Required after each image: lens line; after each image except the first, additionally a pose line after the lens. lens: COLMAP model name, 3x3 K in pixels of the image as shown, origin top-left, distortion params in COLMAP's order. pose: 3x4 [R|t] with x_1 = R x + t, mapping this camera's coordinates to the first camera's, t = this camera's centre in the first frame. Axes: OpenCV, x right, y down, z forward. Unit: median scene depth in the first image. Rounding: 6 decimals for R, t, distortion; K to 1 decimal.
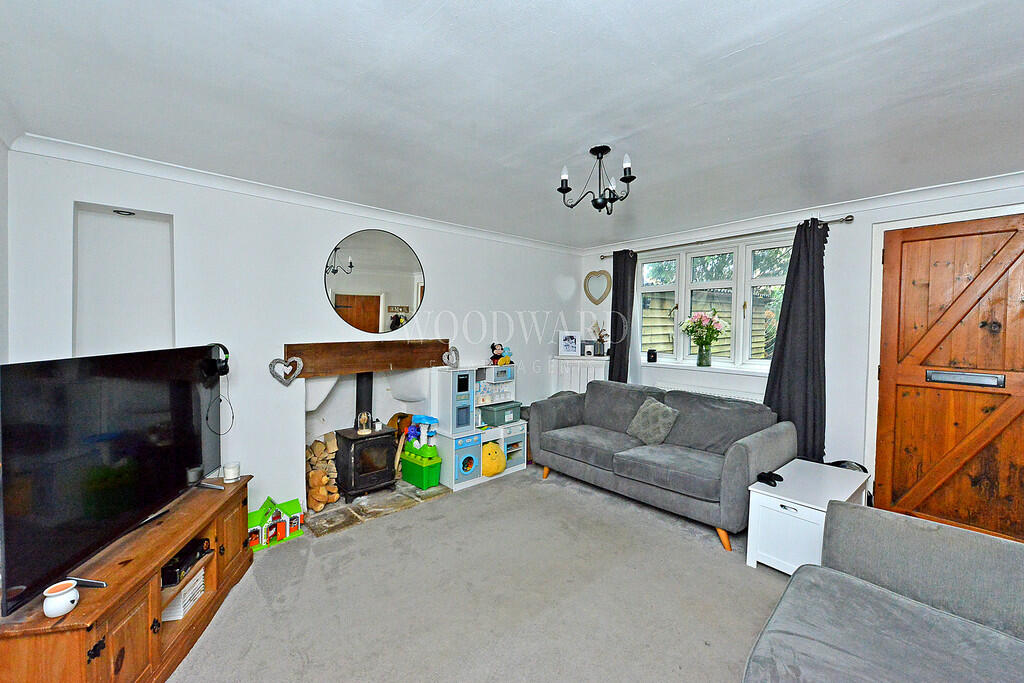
lens RADIAL K [[412.6, 0, 514.3], [0, 412.6, 331.9], [0, 0, 1]] dist [-0.013567, -0.000188]
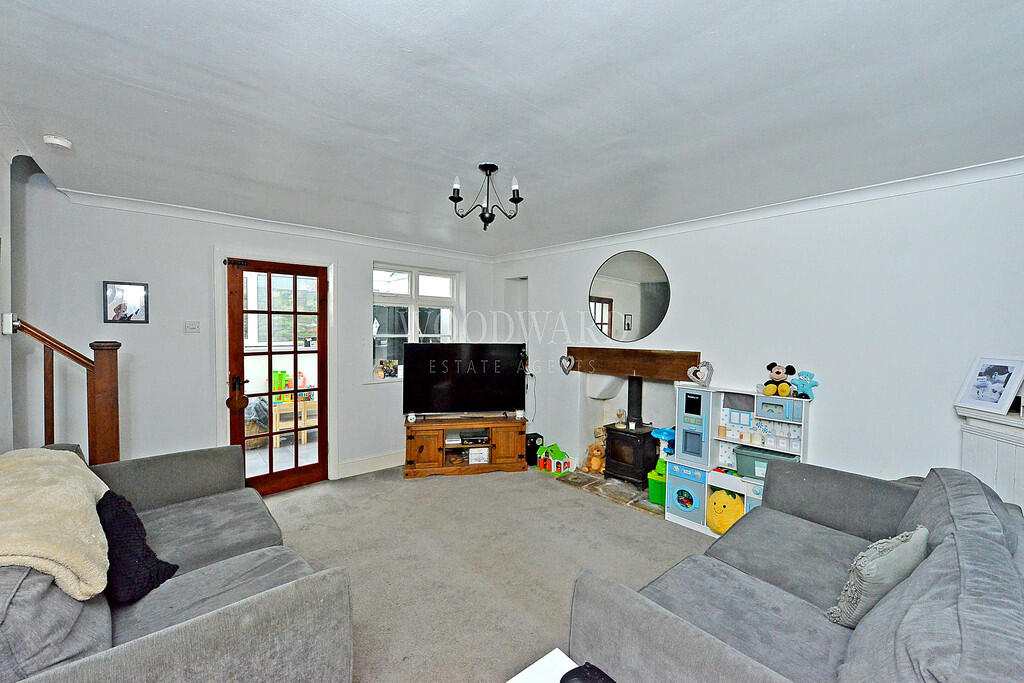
lens RADIAL K [[401.3, 0, 510.9], [0, 401.3, 338.9], [0, 0, 1]] dist [-0.007995, -0.000153]
pose [[-0.004338, 0.016367, -0.999857, 0.767170], [-0.029107, 0.999440, 0.016487, -0.013940], [0.999567, 0.029174, -0.003859, 0.683259]]
